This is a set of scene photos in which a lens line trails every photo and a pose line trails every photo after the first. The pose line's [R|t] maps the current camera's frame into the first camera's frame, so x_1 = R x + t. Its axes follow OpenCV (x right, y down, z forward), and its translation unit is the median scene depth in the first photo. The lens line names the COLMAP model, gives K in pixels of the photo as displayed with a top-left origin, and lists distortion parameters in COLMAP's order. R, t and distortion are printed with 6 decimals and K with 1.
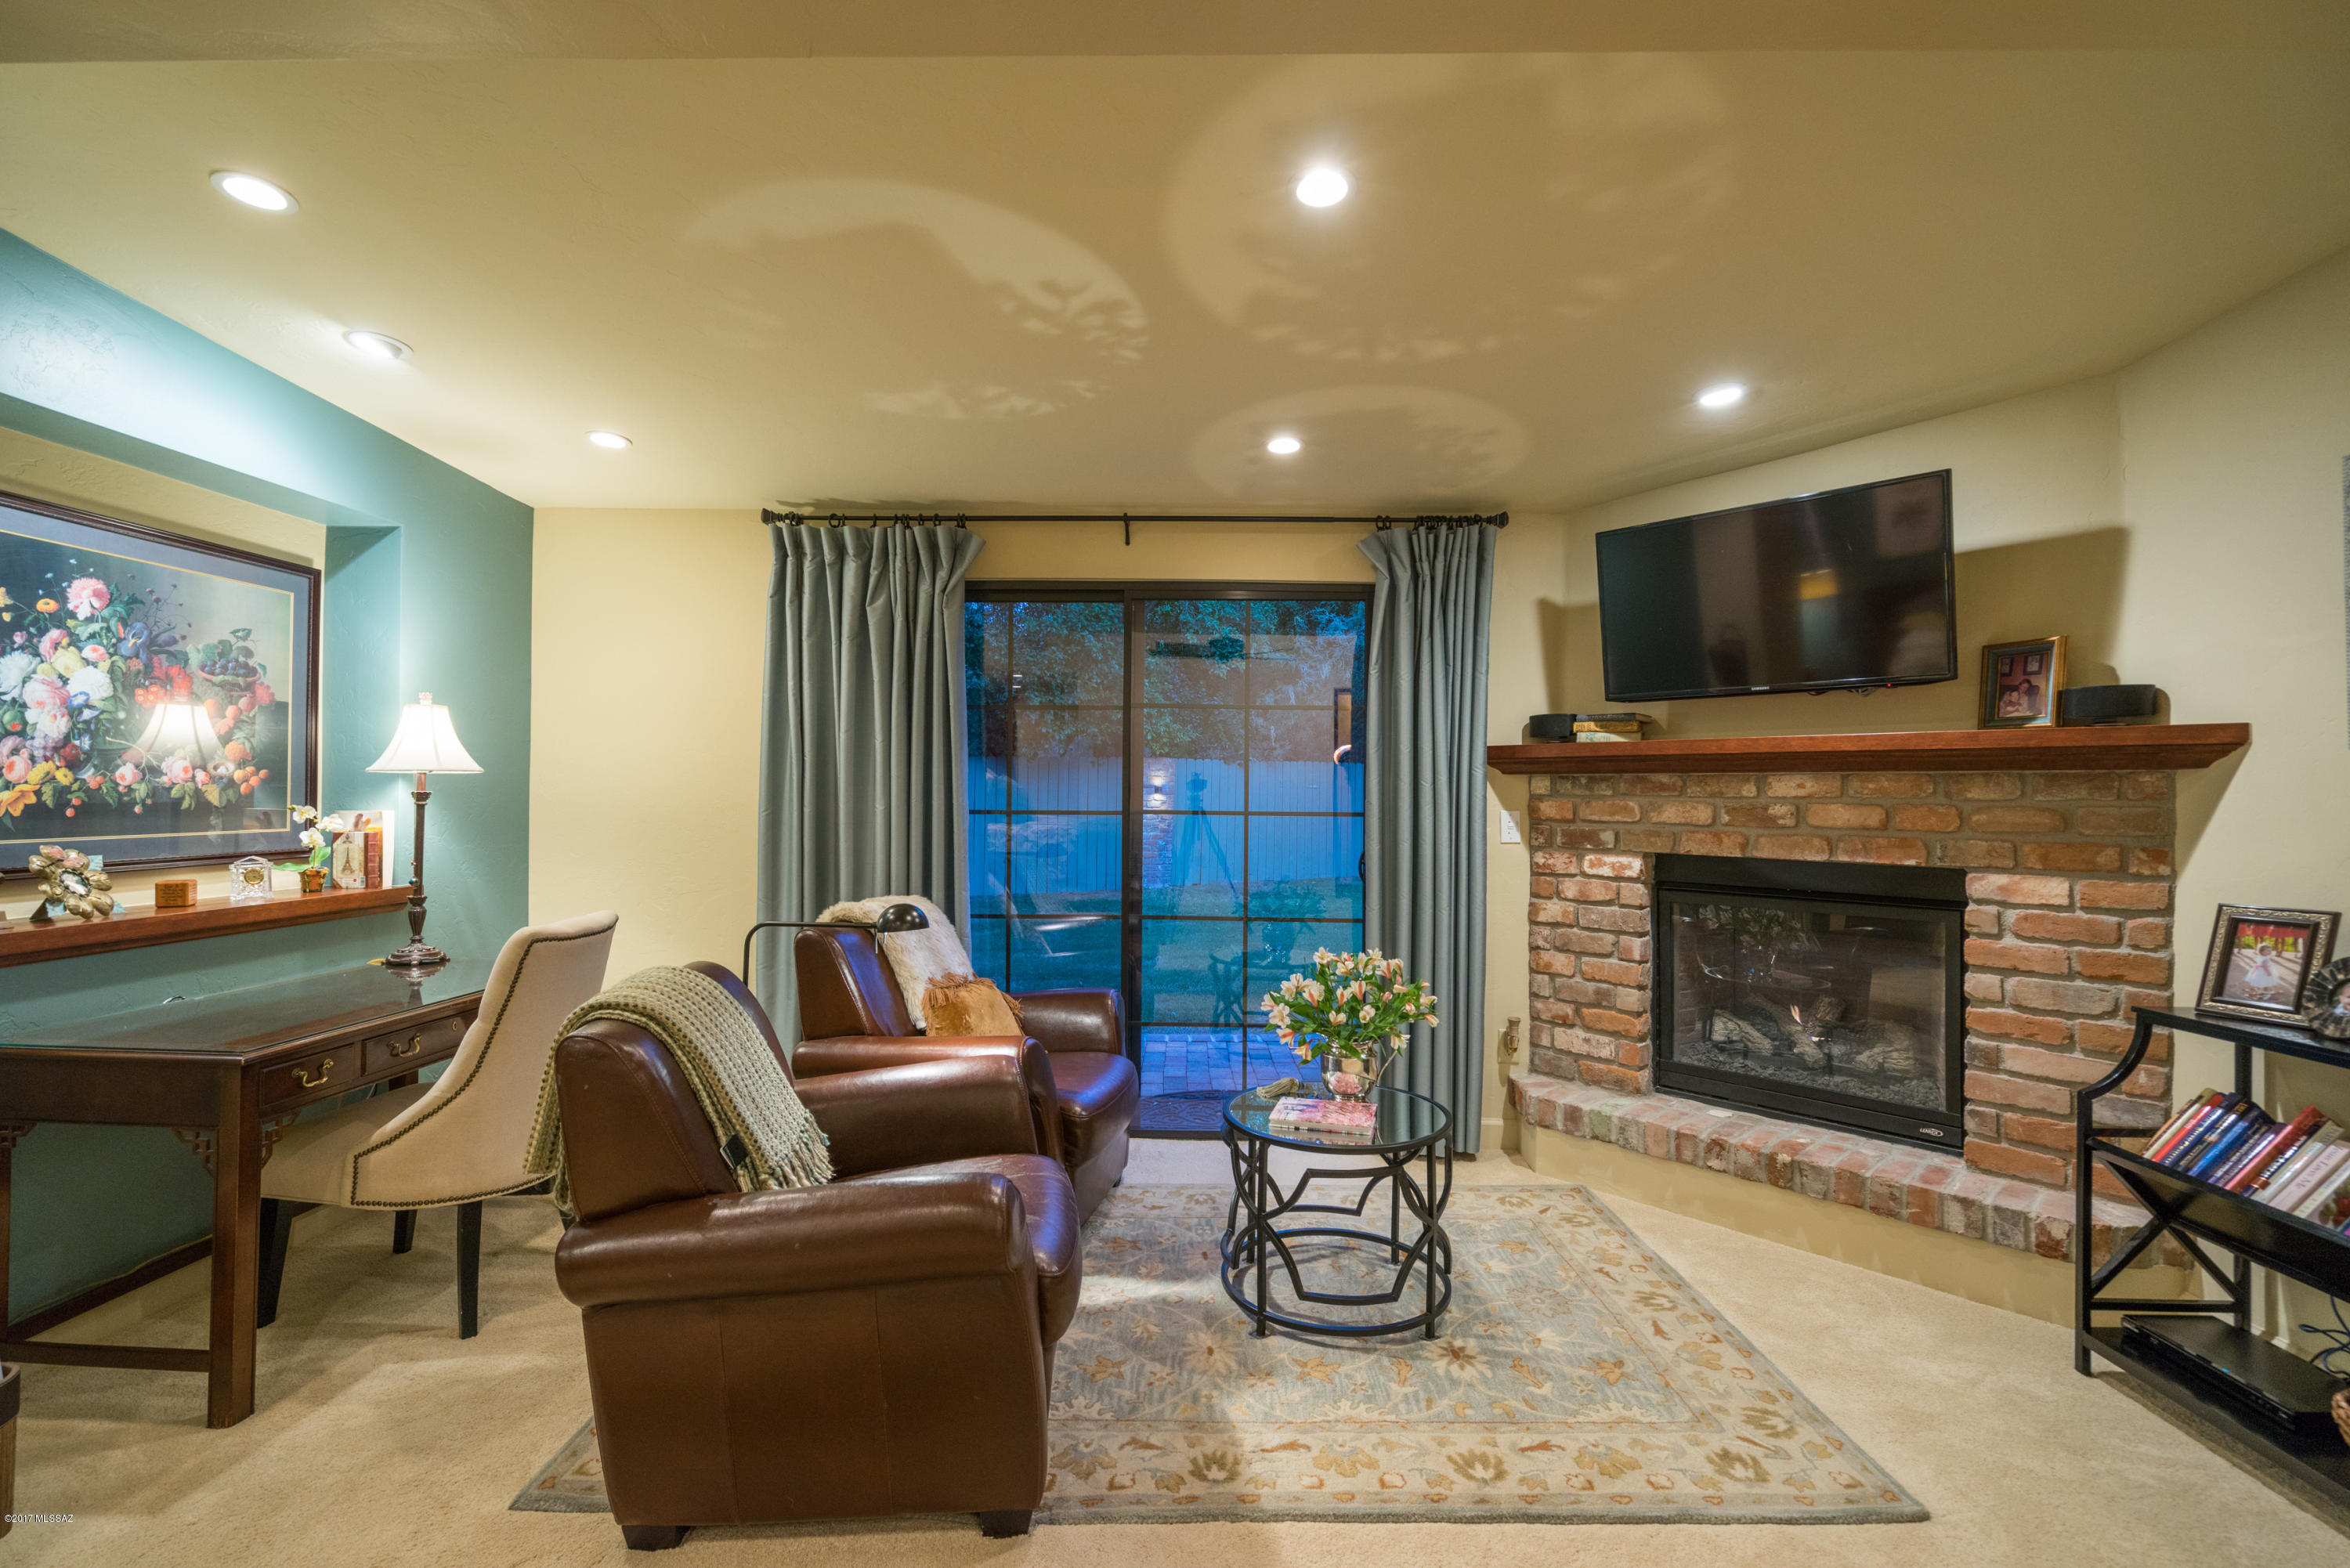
lens RADIAL K [[1069.5, 0, 1185.0], [0, 1069.5, 786.6], [0, 0, 1]] dist [-0.005141, -0.000416]
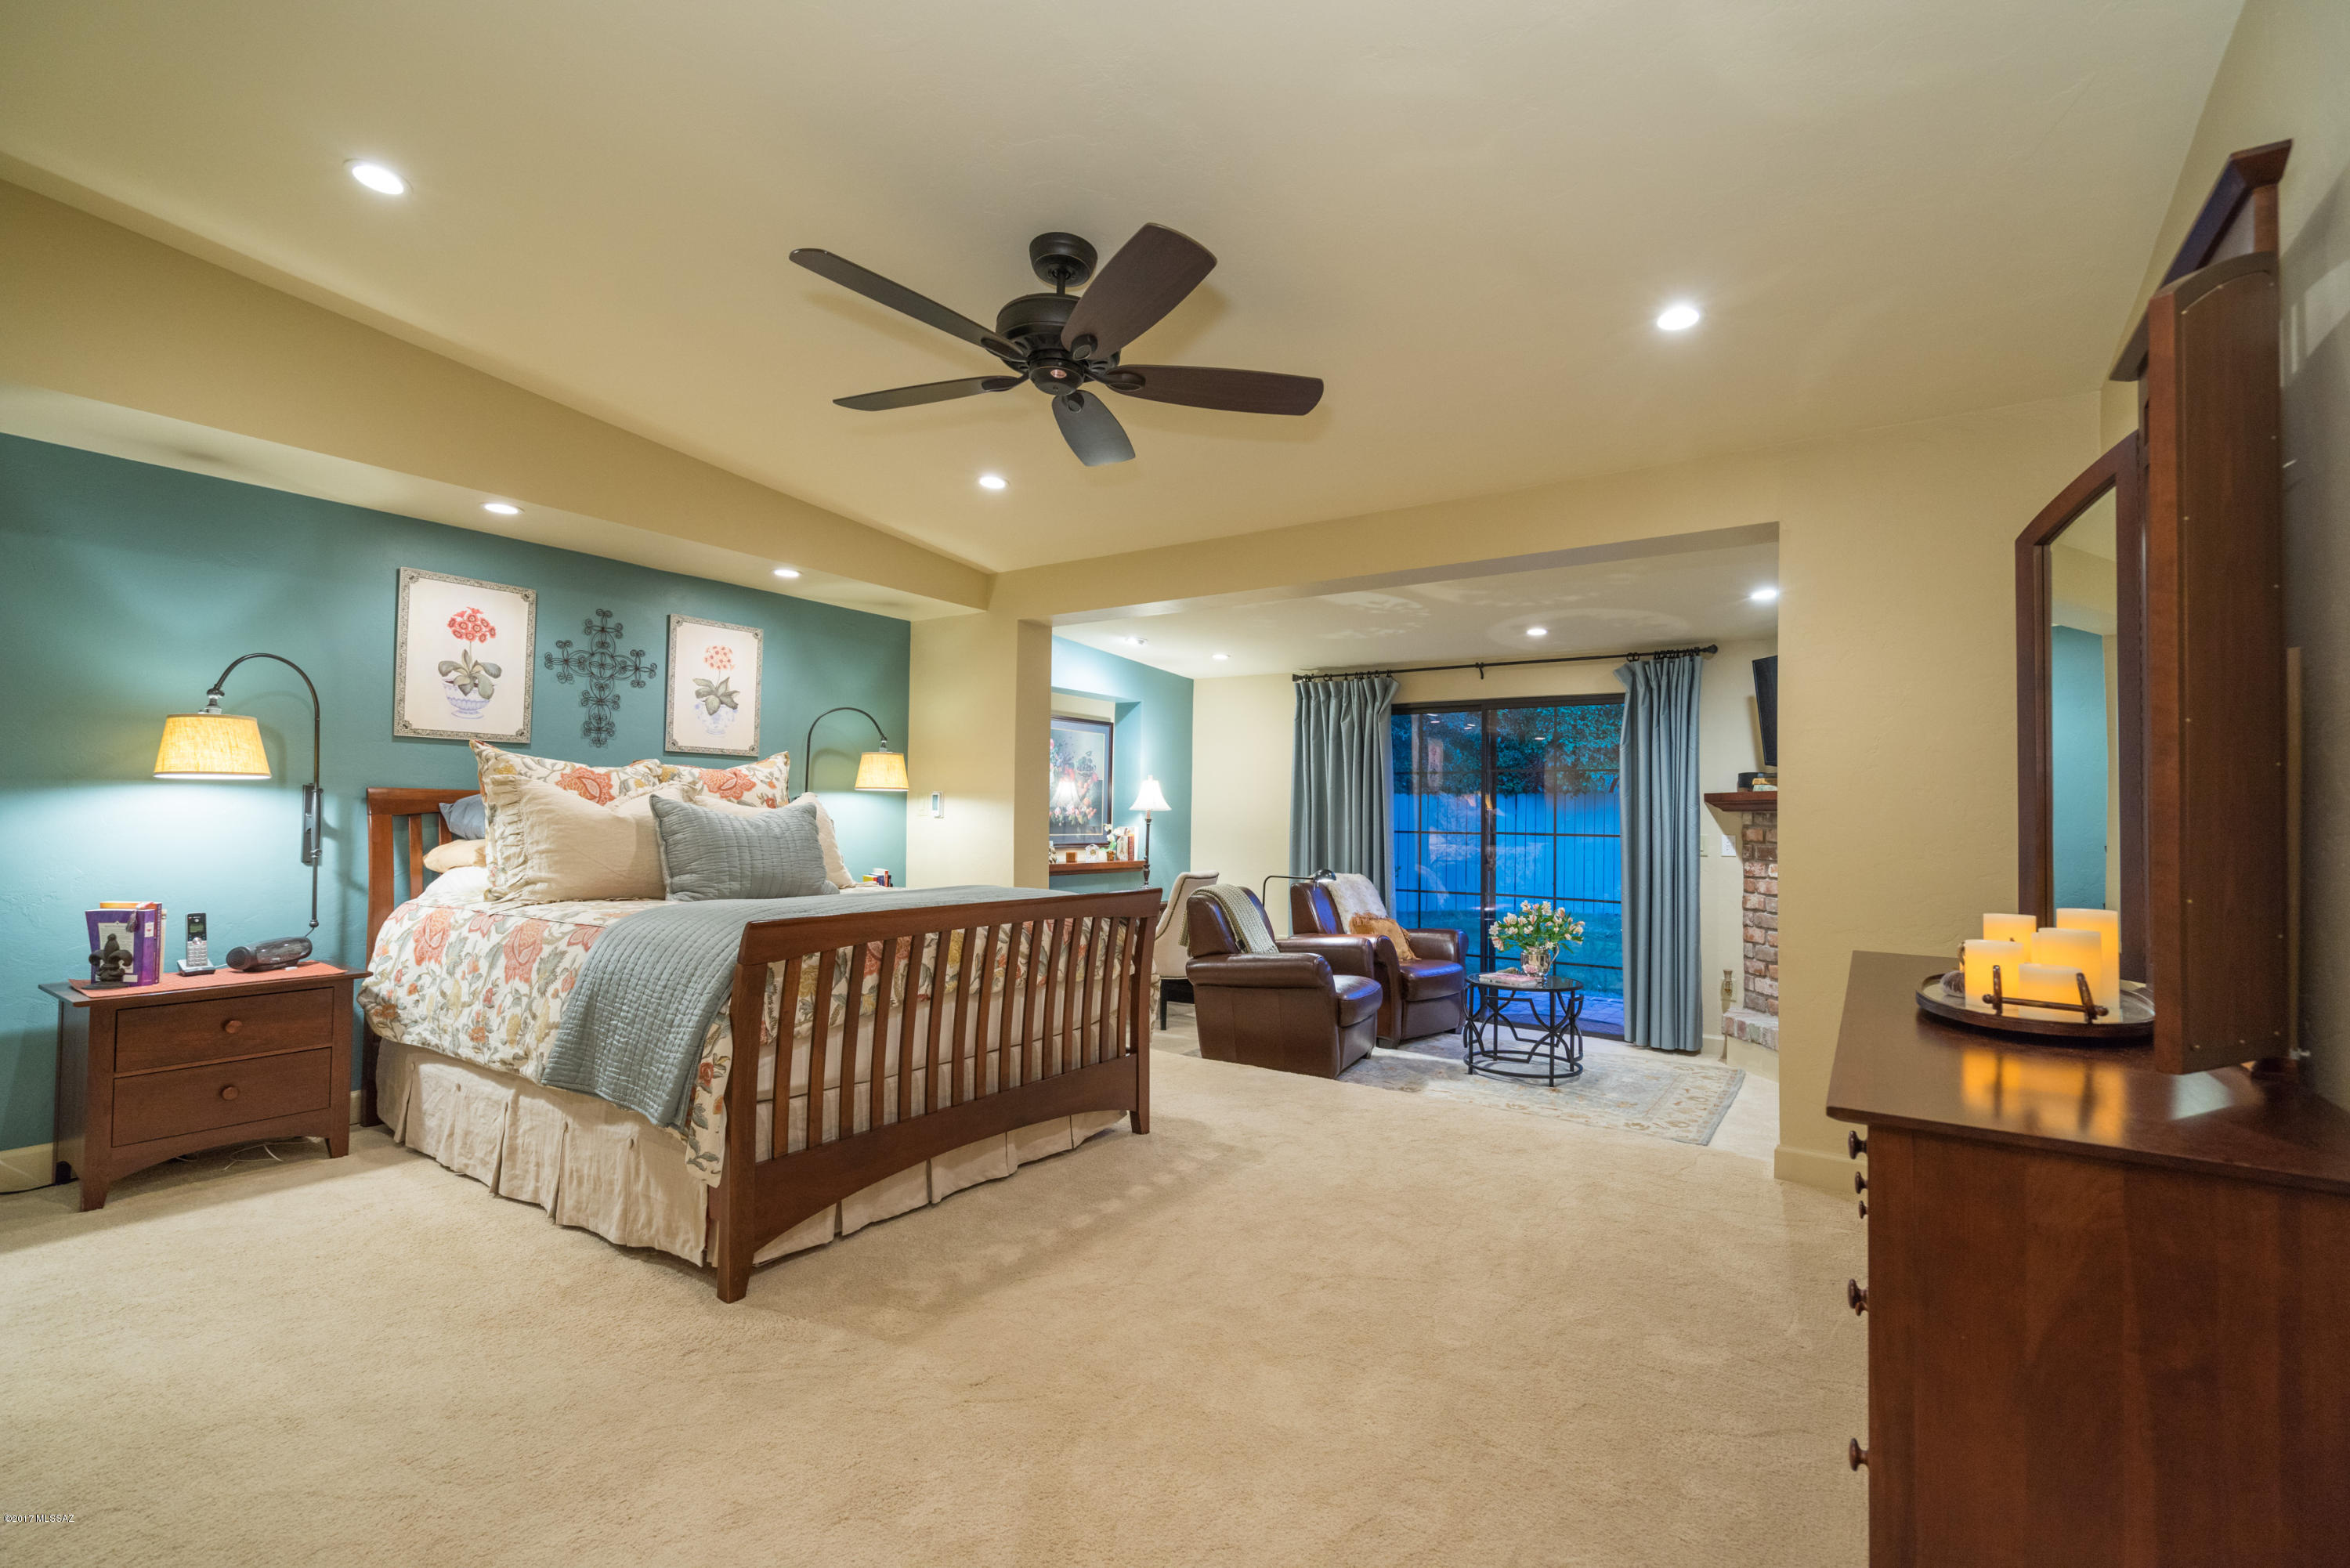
lens RADIAL K [[1069.5, 0, 1177.6], [0, 1069.5, 789.1], [0, 0, 1]] dist [-0.005141, -0.000416]
pose [[0.833780, -0.009881, -0.552008, 0.590475], [-0.006754, 0.999582, -0.028095, 0.005487], [0.552055, 0.027153, 0.833365, -0.861142]]
